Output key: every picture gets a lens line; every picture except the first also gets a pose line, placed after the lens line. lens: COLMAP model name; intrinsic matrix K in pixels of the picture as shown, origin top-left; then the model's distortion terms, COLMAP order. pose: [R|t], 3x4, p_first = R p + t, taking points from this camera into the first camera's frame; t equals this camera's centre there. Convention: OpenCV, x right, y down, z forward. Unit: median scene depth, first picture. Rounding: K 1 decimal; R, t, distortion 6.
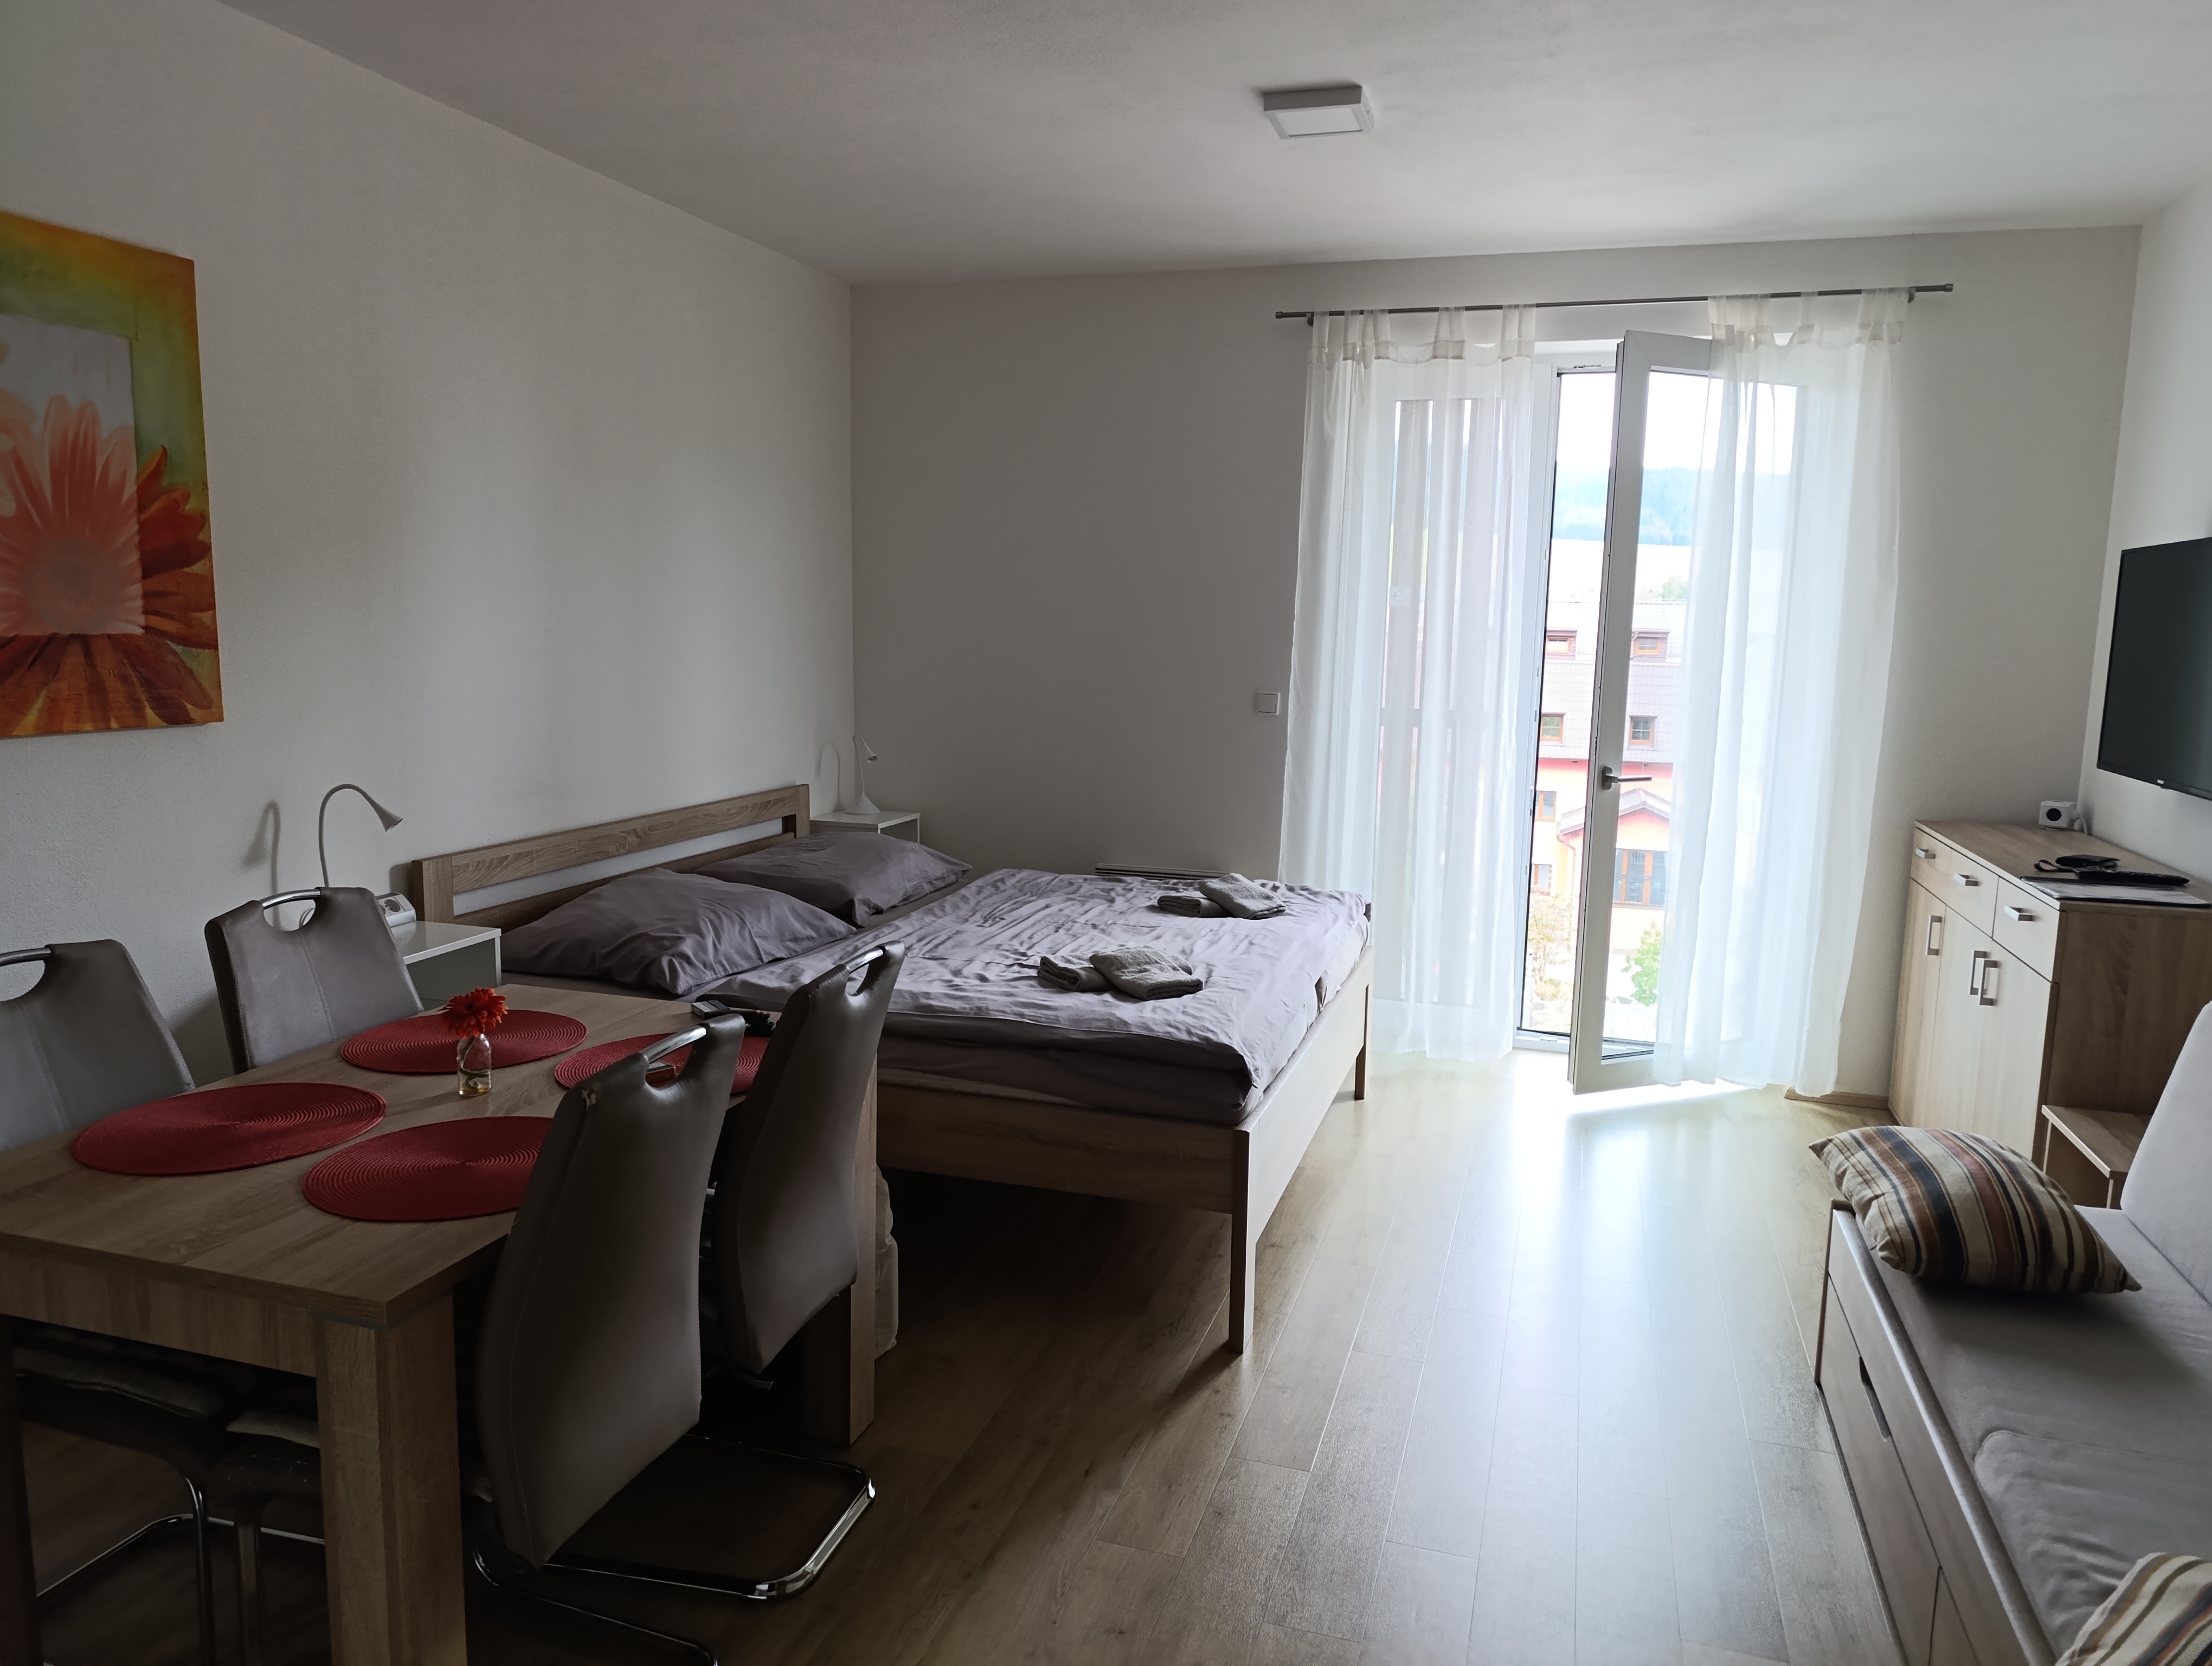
lens RADIAL K [[1491.9, 0, 1099.2], [0, 1491.9, 835.7], [0, 0, 1]] dist [0.000758, -0.000102]
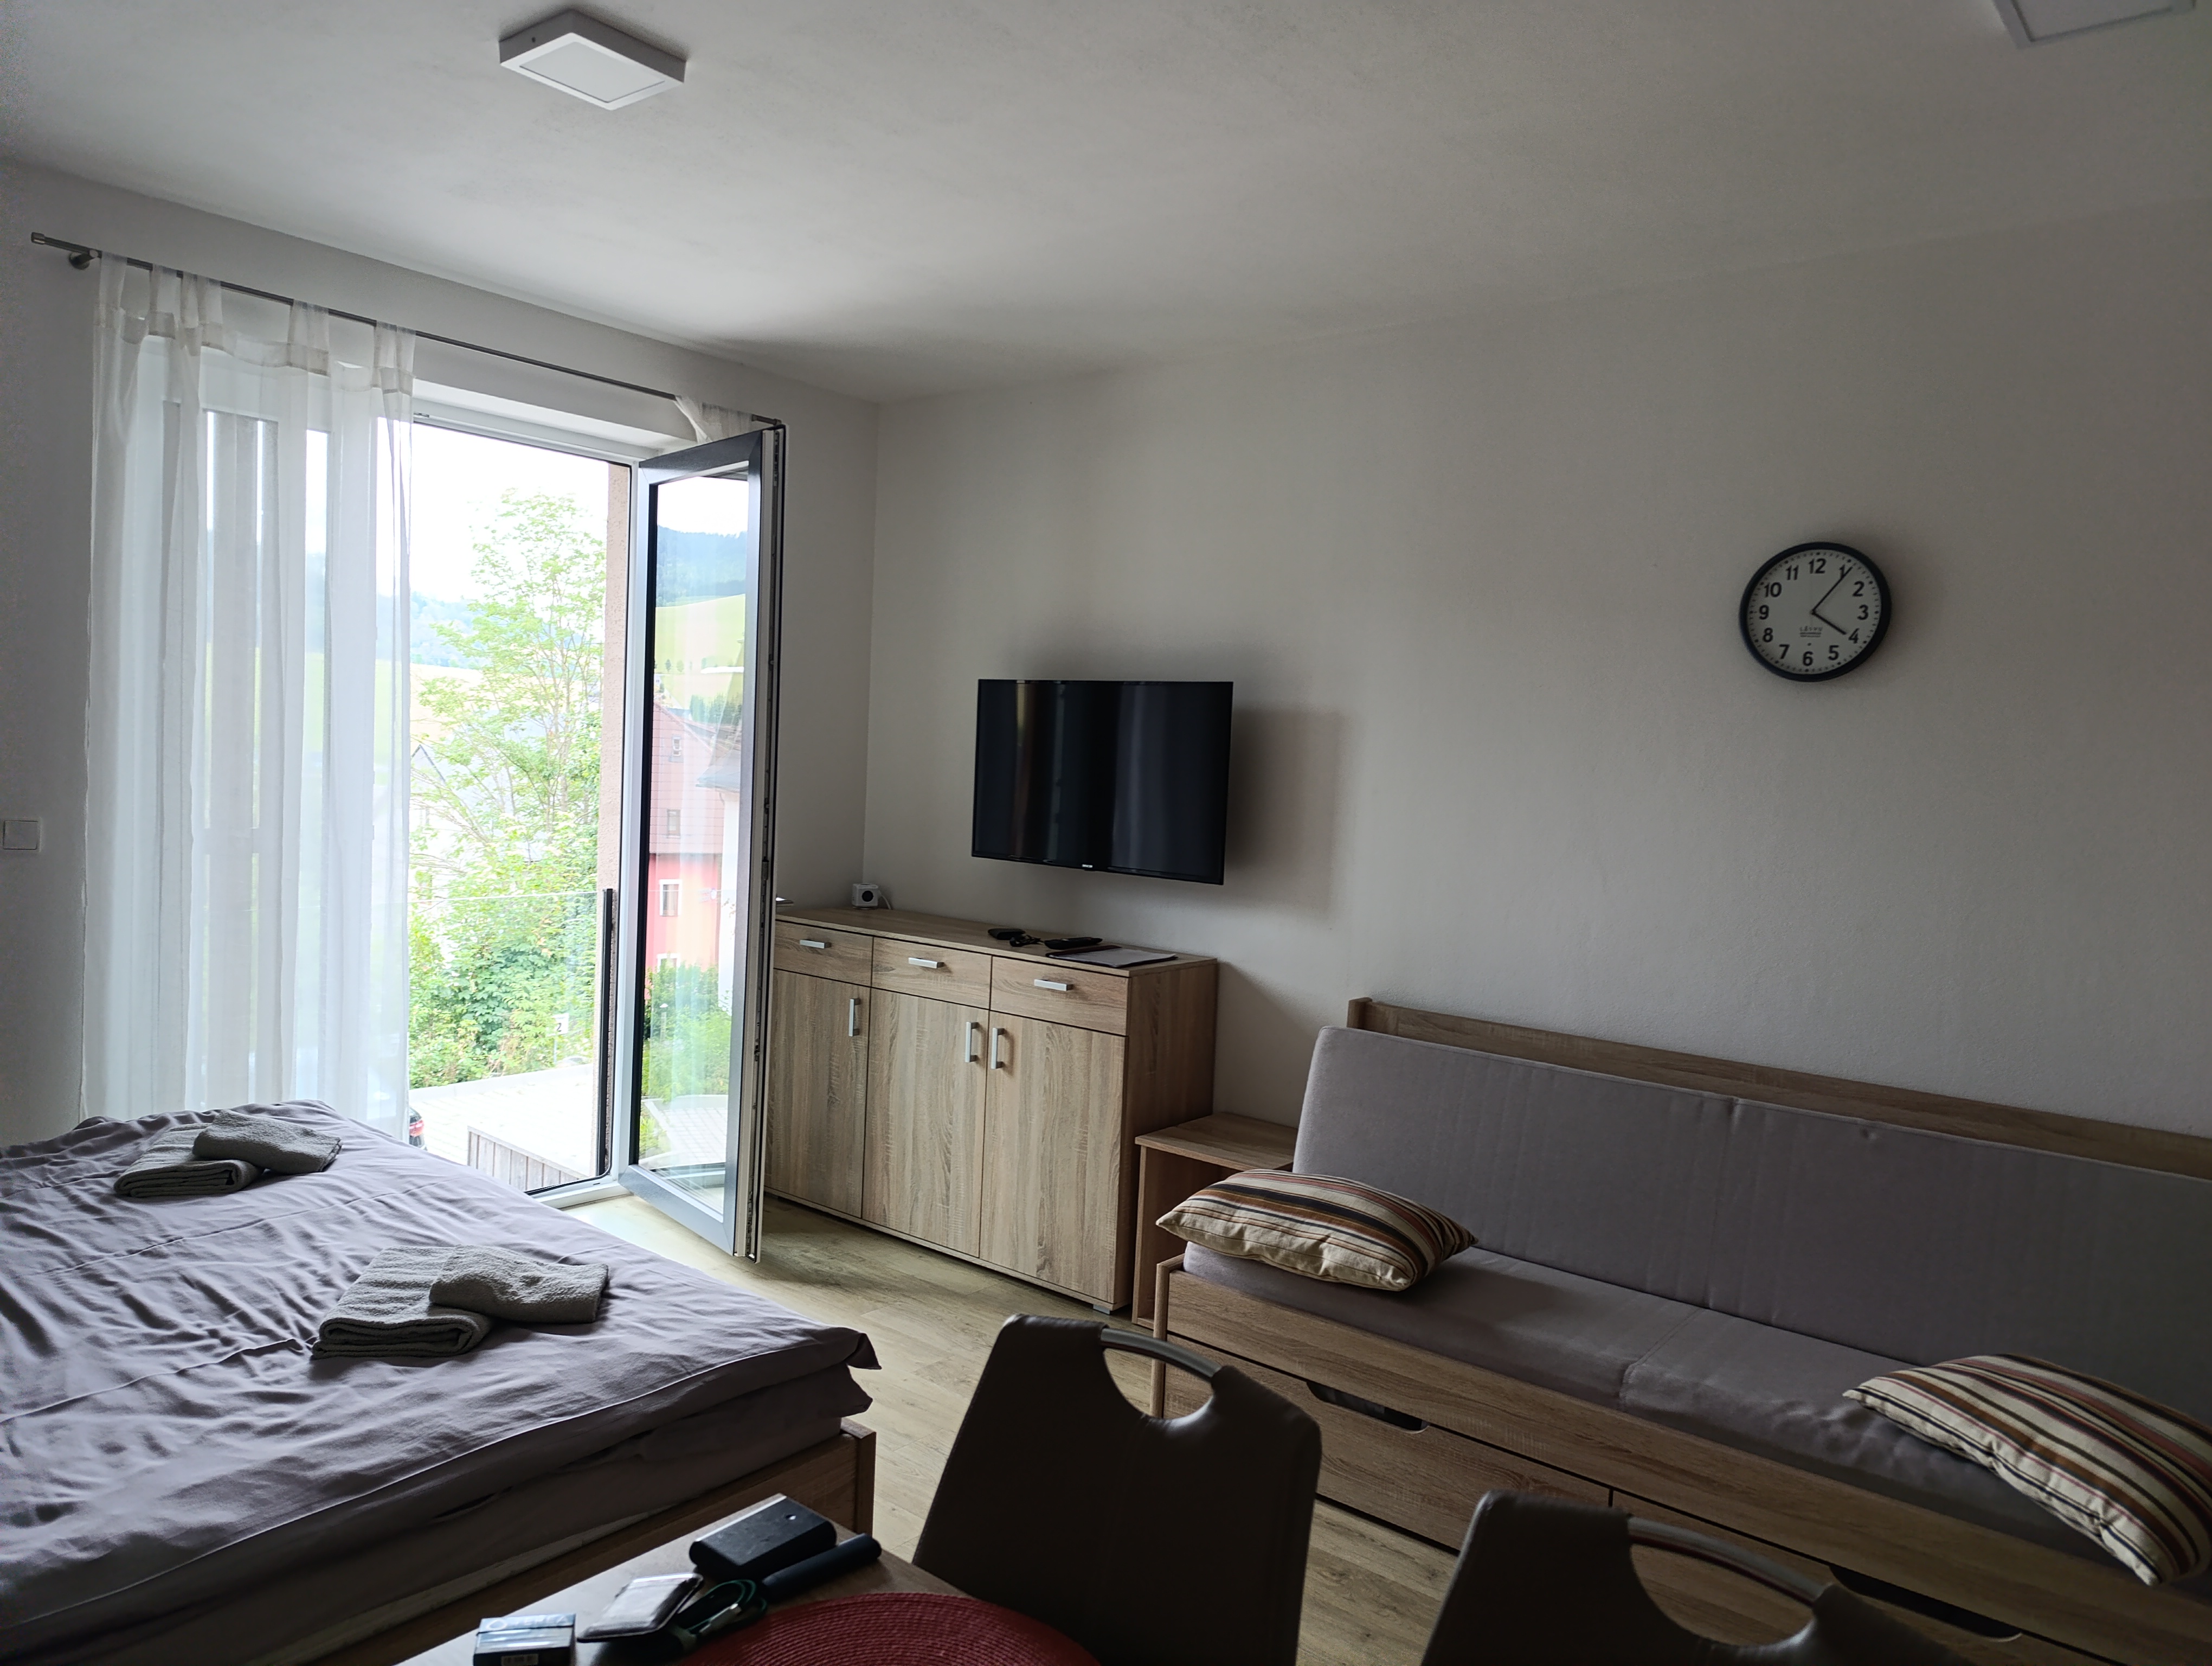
lens RADIAL K [[1491.9, 0, 1098.7], [0, 1491.9, 828.1], [0, 0, 1]] dist [0.000758, -0.000102]
pose [[0.372176, -0.053927, 0.926594, -0.365202], [0.097891, 0.995023, 0.018590, -0.071621], [-0.922986, 0.083787, 0.375603, 0.407709]]
